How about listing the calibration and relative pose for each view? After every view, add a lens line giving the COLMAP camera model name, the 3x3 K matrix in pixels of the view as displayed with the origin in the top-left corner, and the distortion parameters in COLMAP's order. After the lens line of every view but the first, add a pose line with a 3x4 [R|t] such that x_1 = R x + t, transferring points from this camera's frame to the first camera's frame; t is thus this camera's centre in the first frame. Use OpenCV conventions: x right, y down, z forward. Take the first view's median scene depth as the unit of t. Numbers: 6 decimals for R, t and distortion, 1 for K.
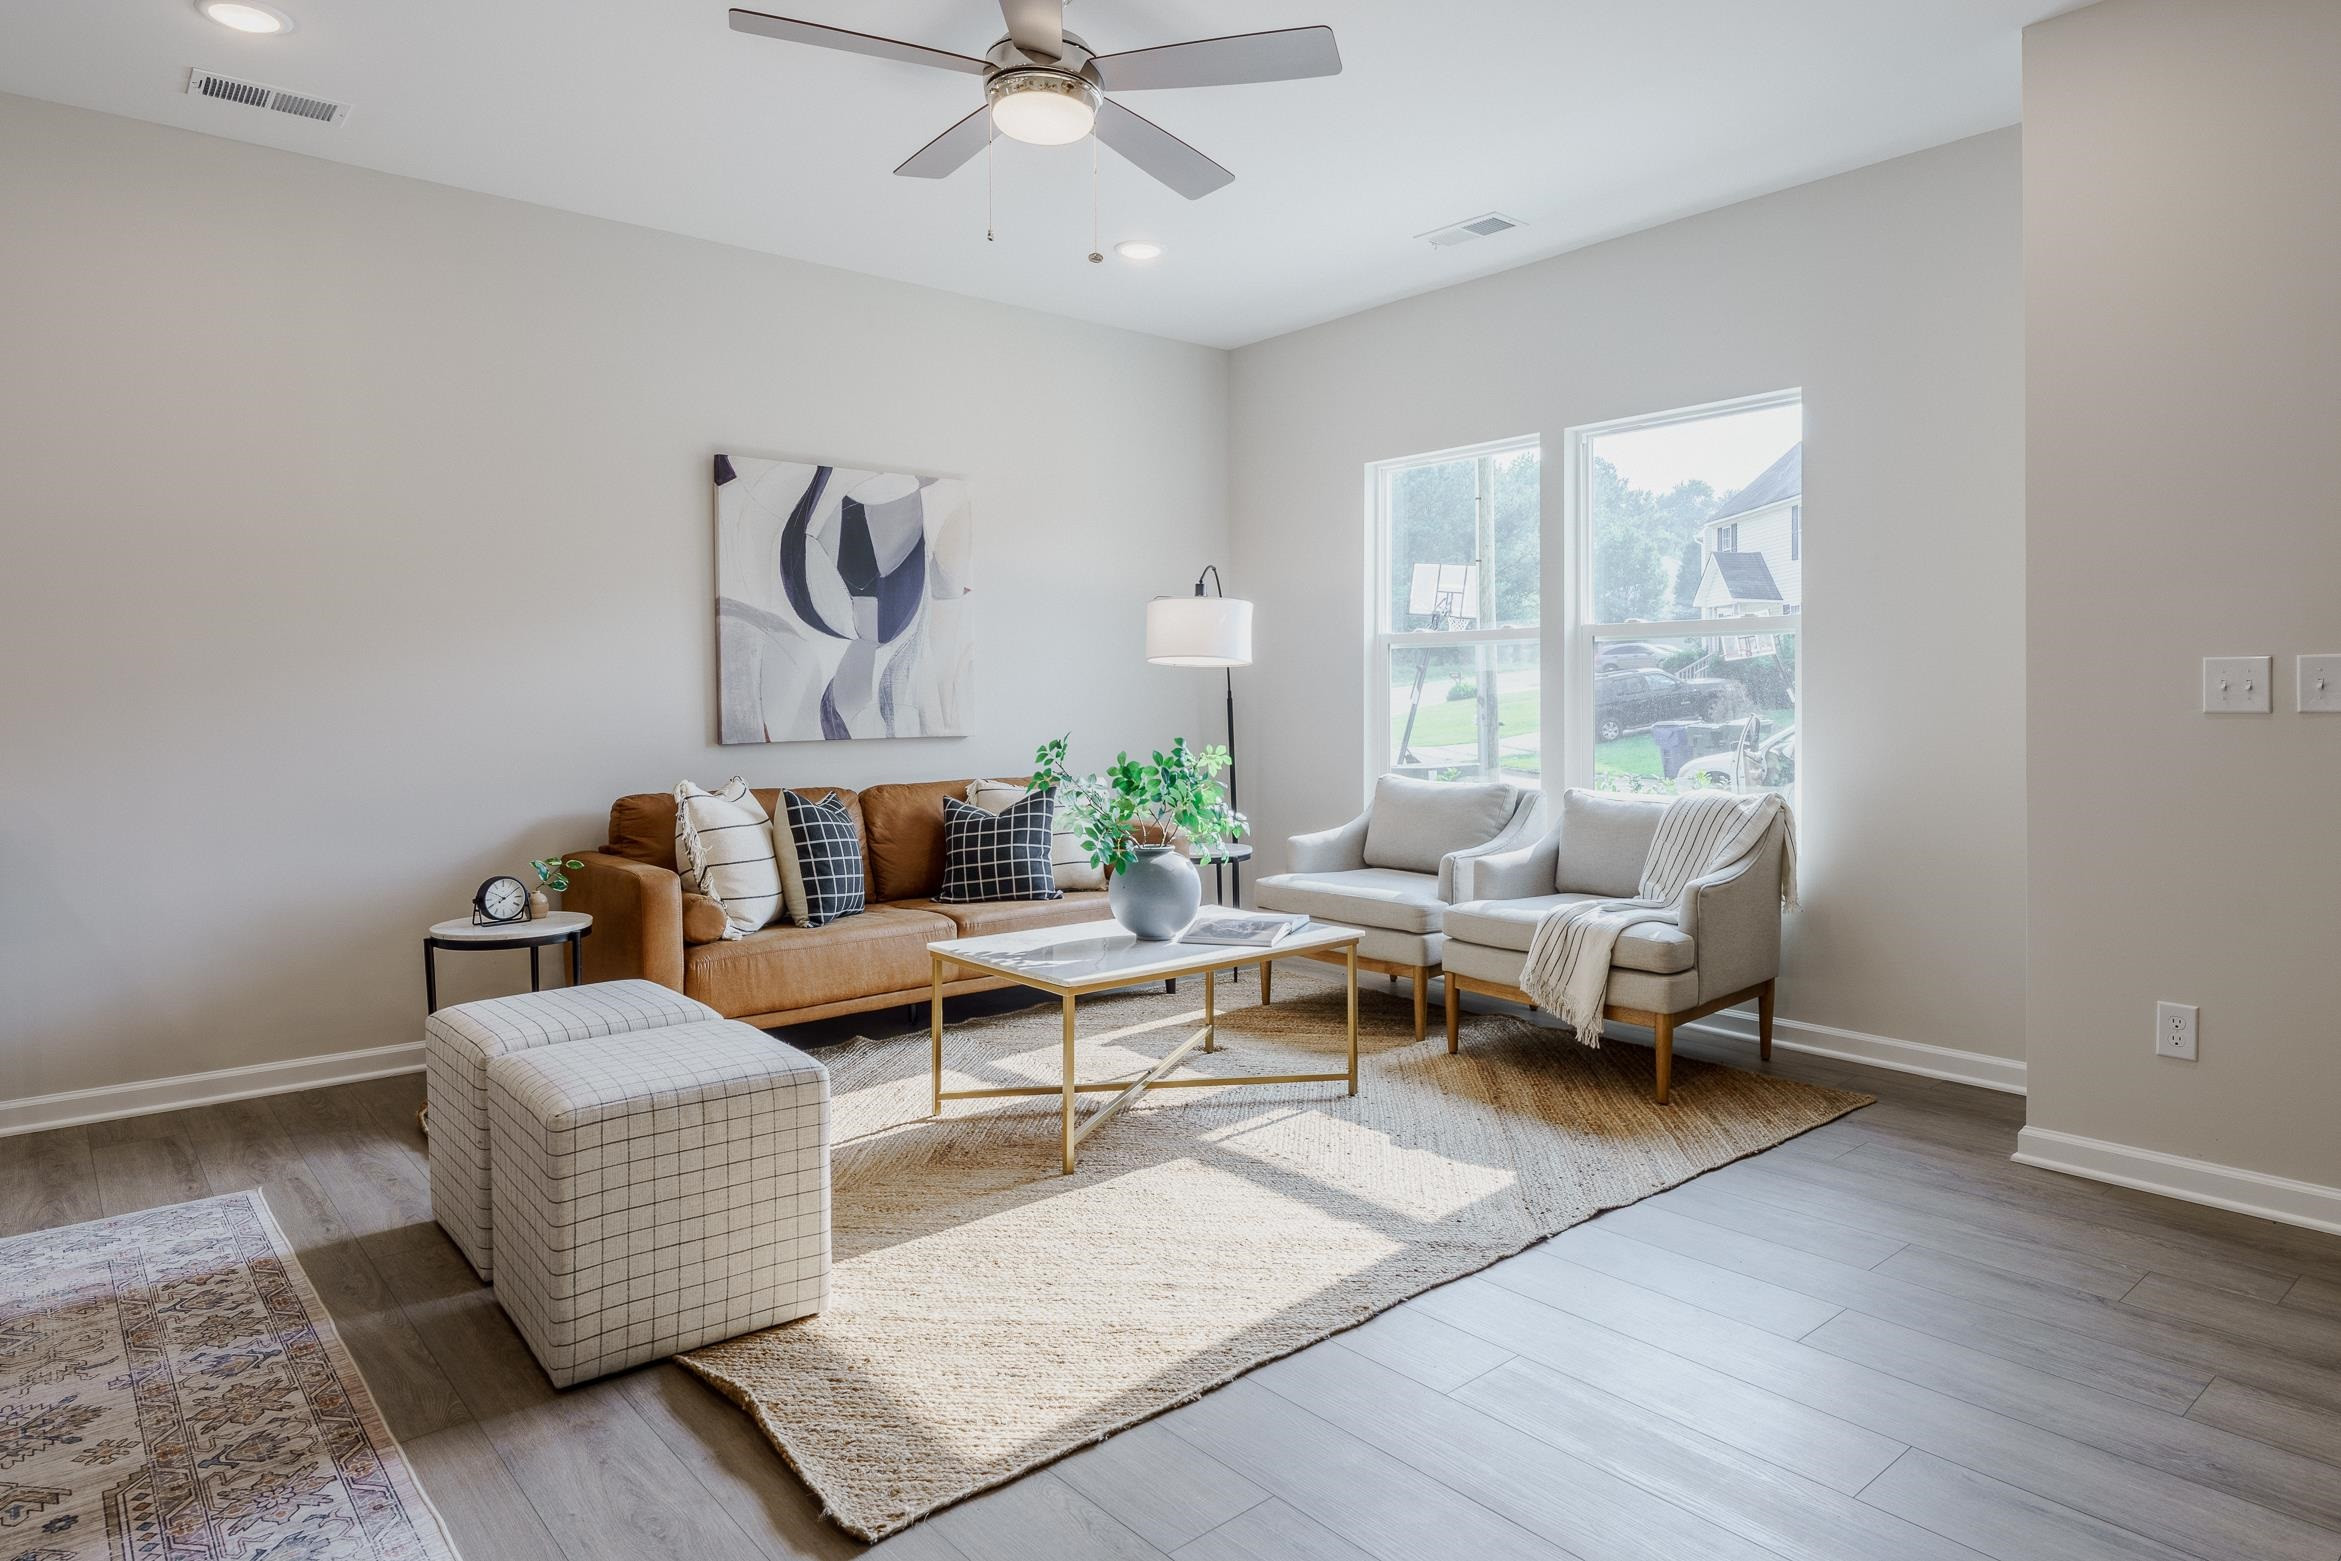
lens RADIAL K [[1396.5, 0, 1237.8], [0, 1396.5, 701.7], [0, 0, 1]] dist [-0.010153, -0.003937]
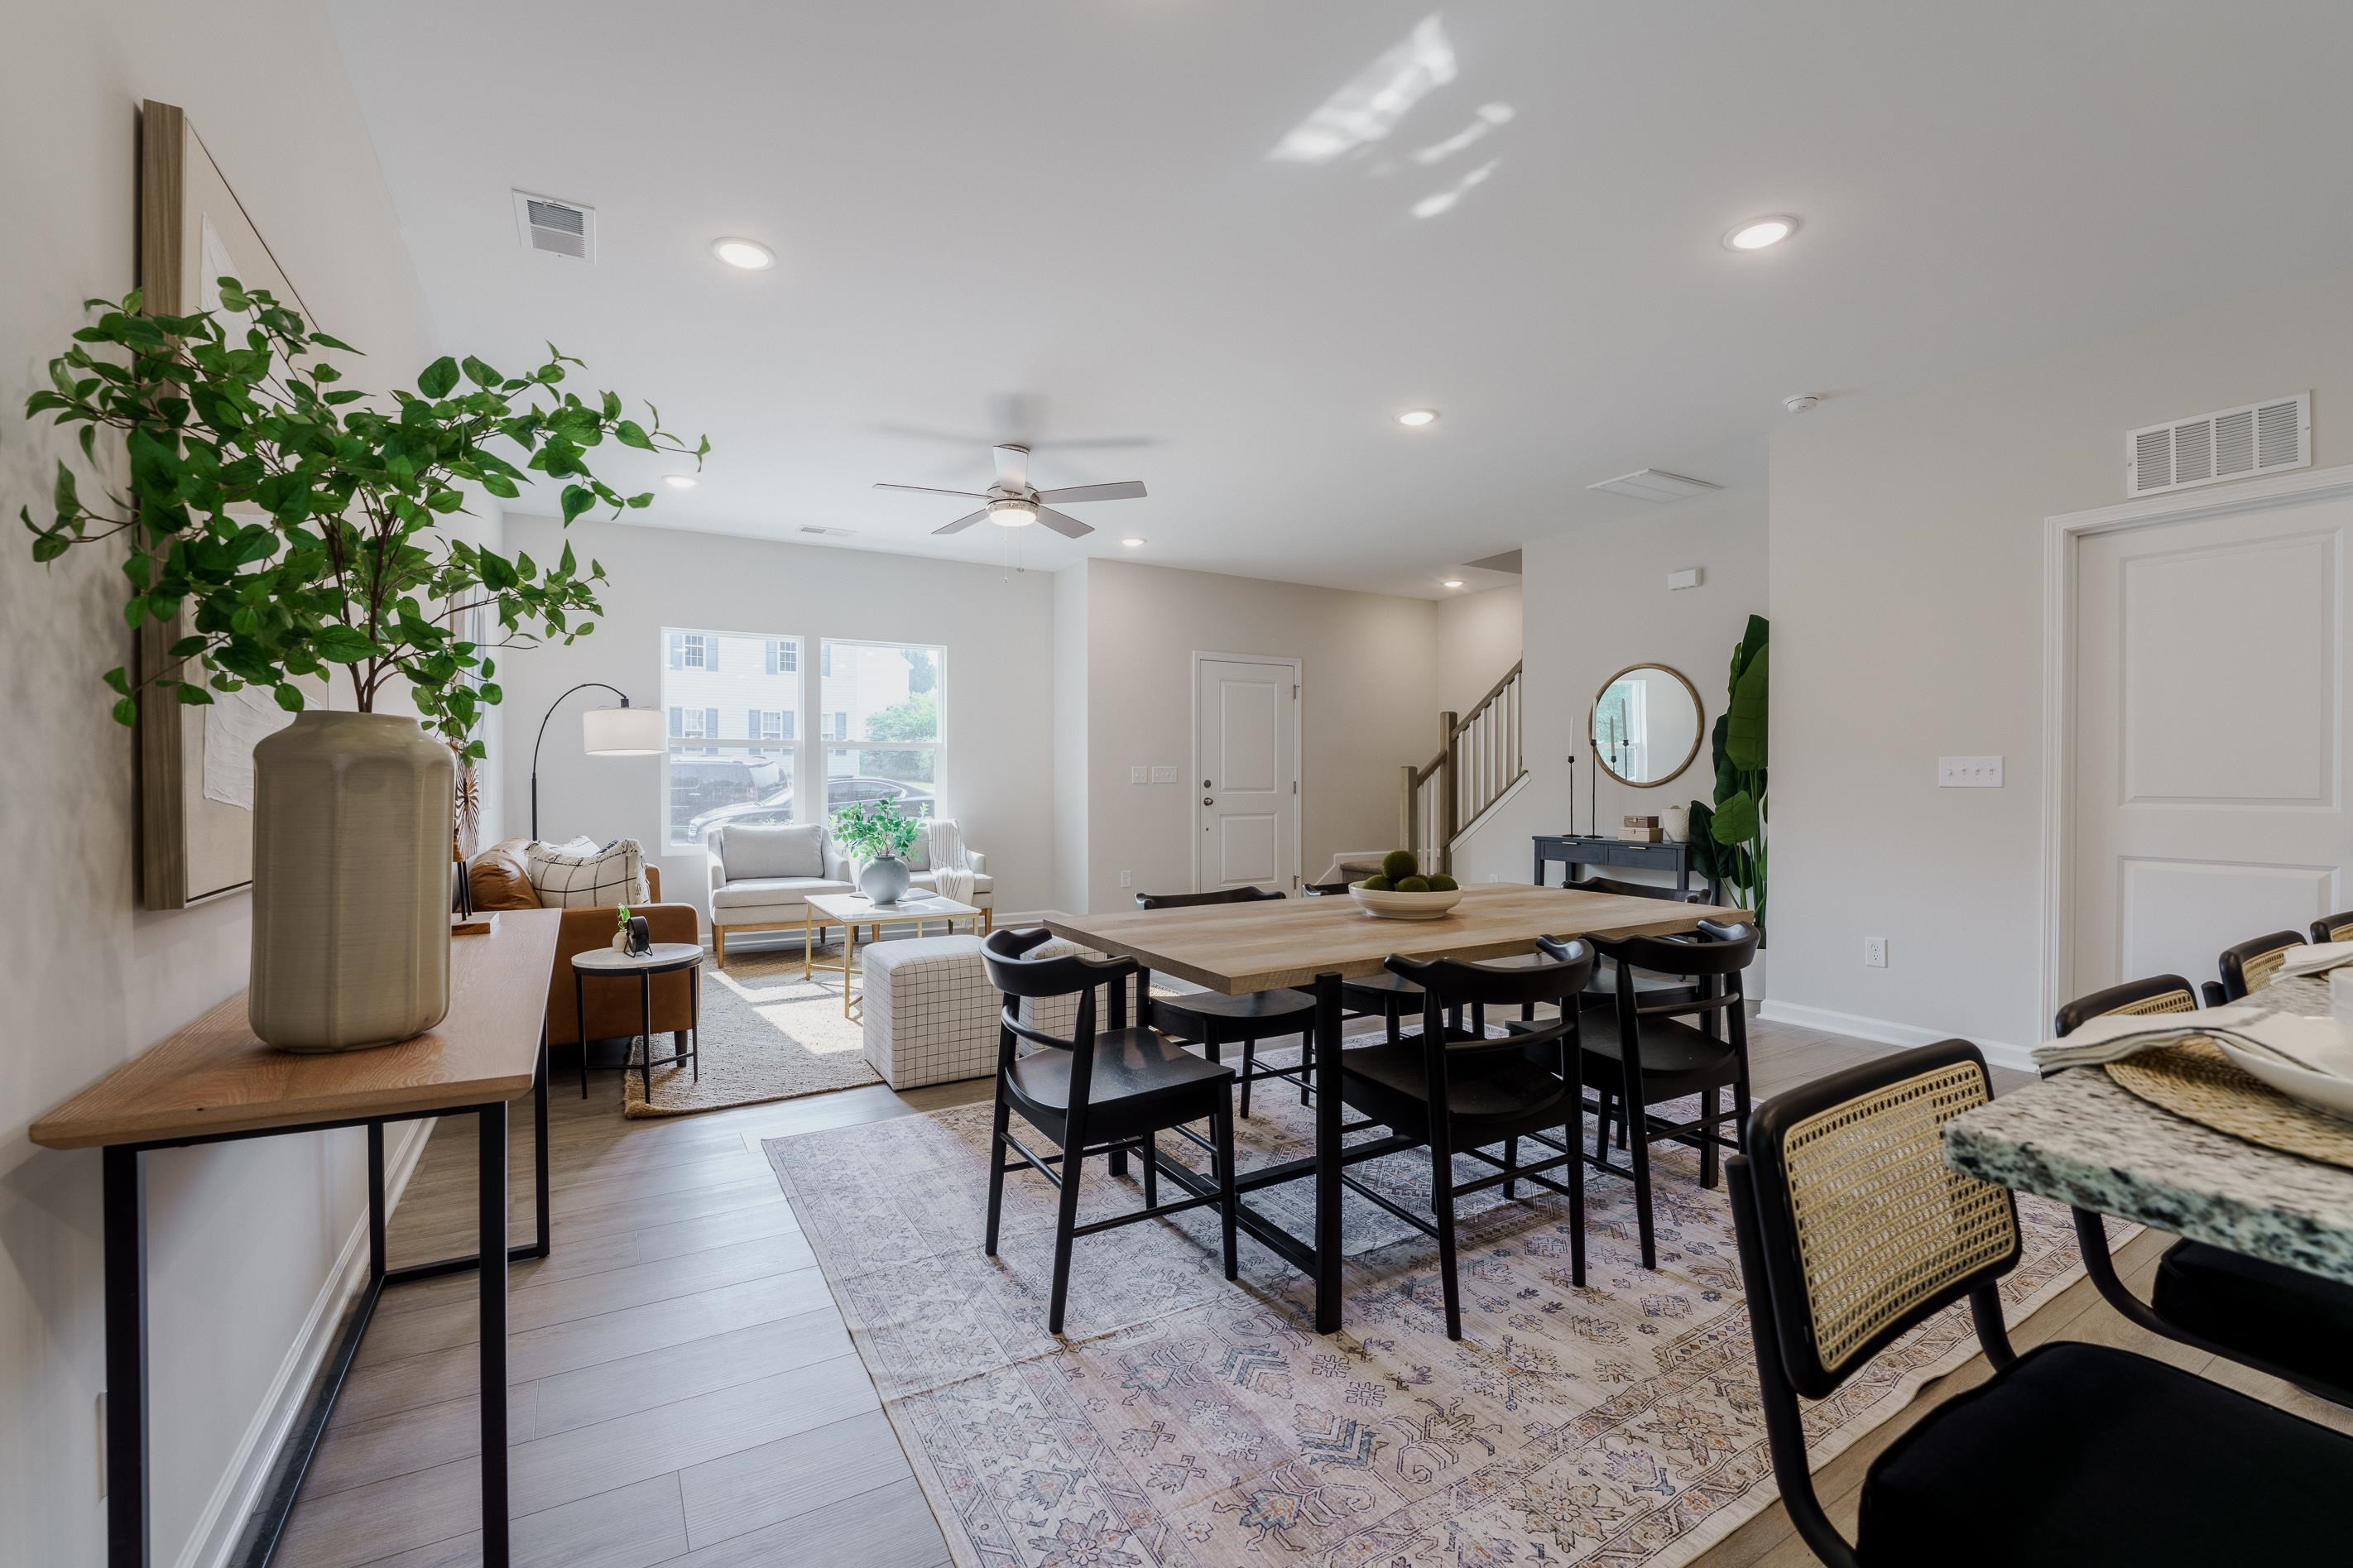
lens RADIAL K [[978.4, 0, 1149.0], [0, 978.4, 788.7], [0, 0, 1]] dist [-0.027226, 0.002868]
pose [[0.211827, -0.006167, 0.977288, -1.030124], [0.005173, 0.999973, 0.005189, 0.005999], [-0.977294, 0.003956, 0.211853, 0.294107]]
